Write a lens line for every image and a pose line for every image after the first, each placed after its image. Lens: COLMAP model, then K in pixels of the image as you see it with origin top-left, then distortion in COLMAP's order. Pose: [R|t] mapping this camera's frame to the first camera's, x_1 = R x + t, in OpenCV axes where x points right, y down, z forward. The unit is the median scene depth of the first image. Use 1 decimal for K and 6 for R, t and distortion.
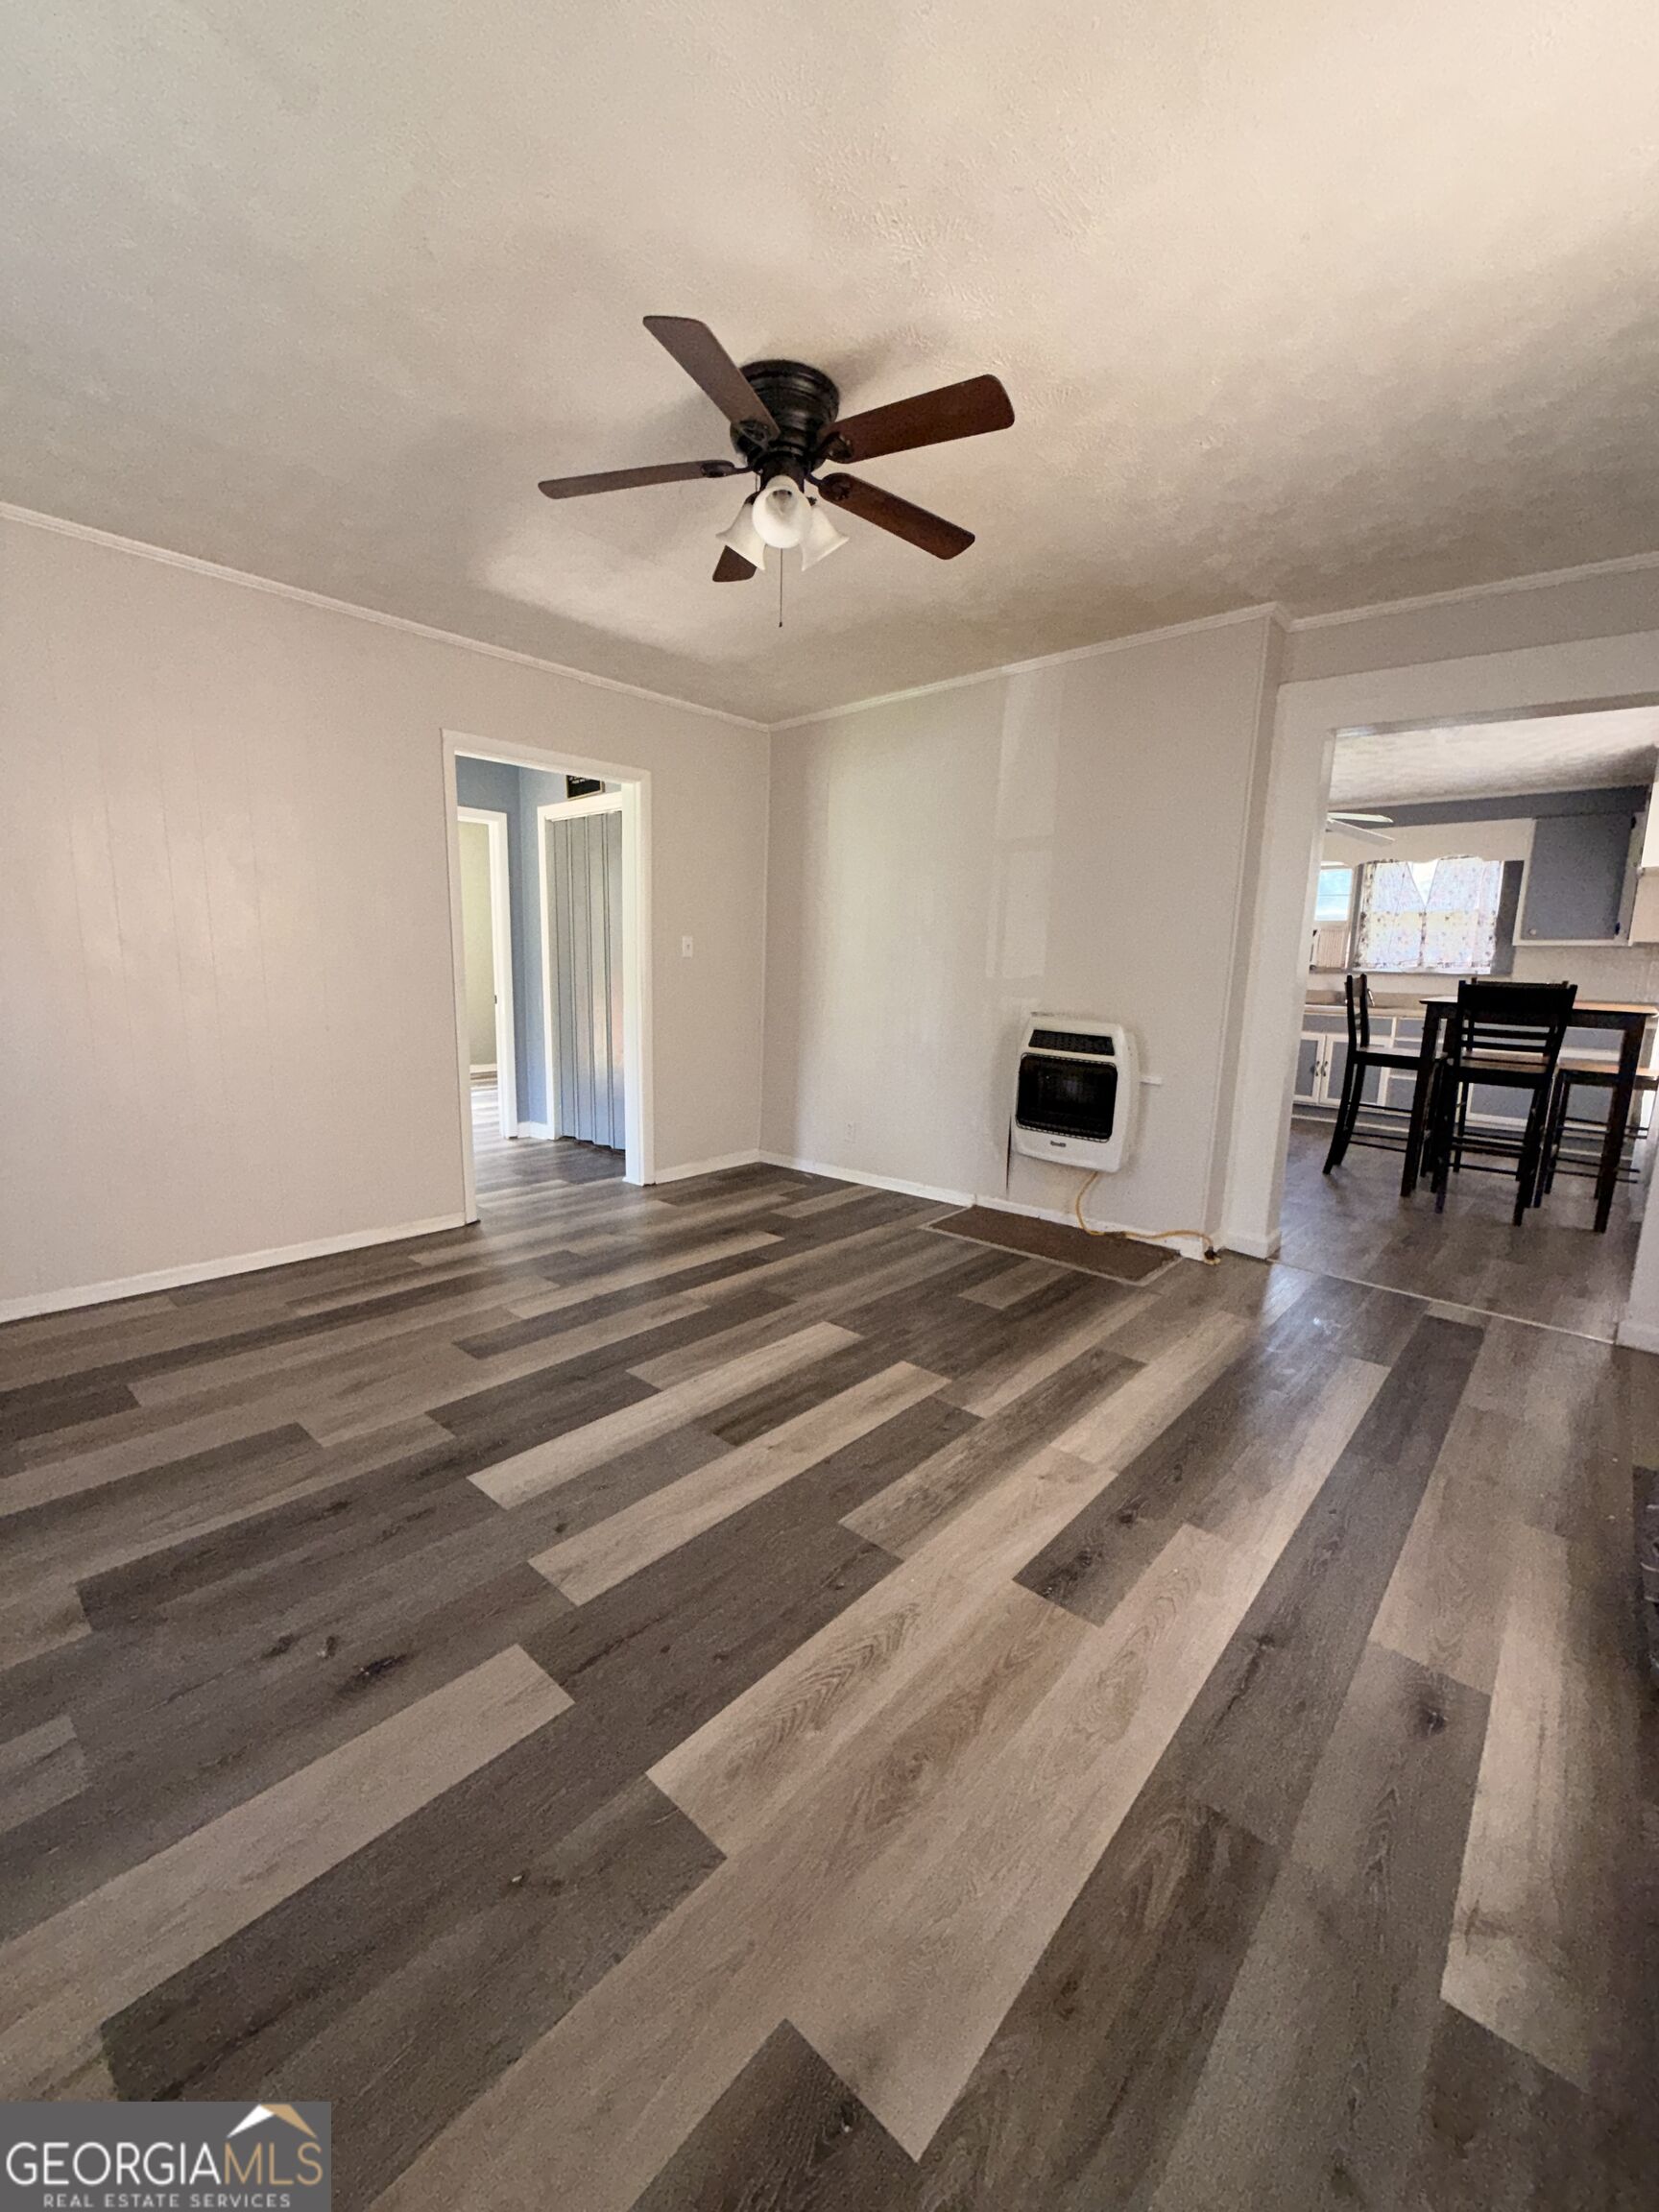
lens RADIAL K [[881.0, 0, 831.4], [0, 881.0, 1096.9], [0, 0, 1]] dist [0.000953, -0.000299]
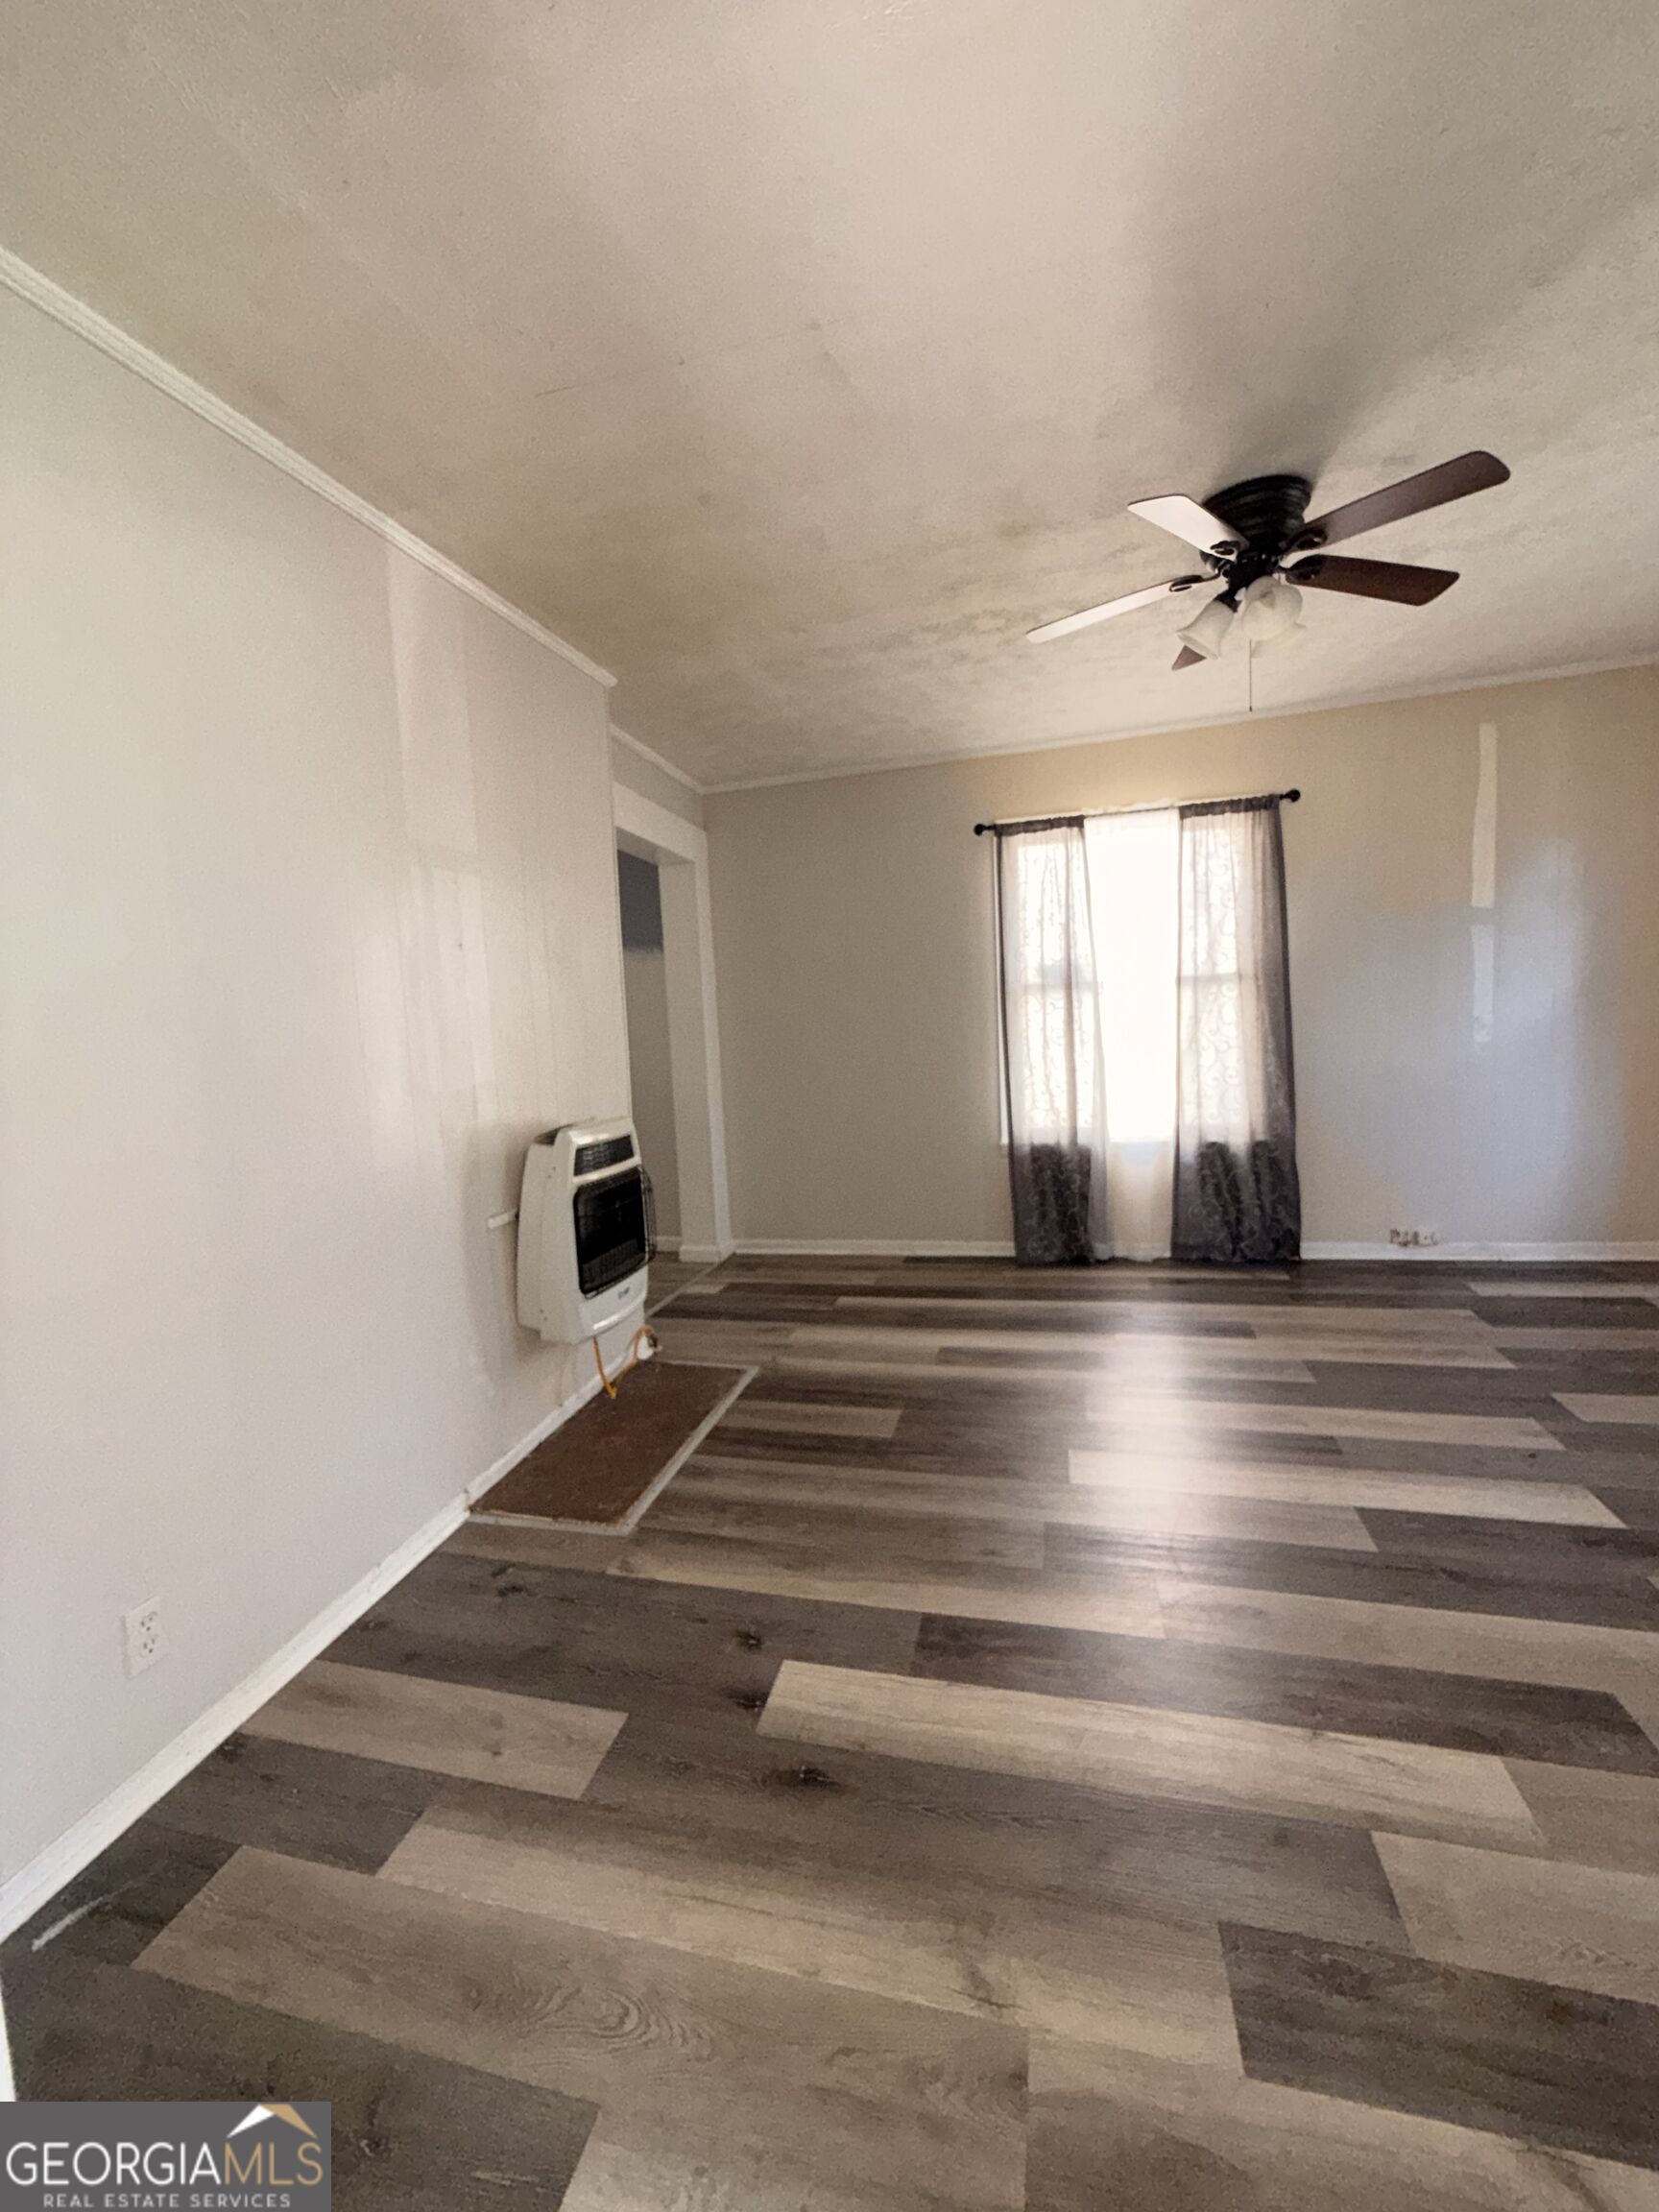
lens RADIAL K [[881.0, 0, 831.4], [0, 881.0, 1096.9], [0, 0, 1]] dist [0.000953, -0.000299]
pose [[-0.456910, -0.084828, 0.885459, -0.475483], [0.178792, 0.966369, 0.184839, -0.217449], [-0.871359, 0.242767, -0.426377, 1.178837]]
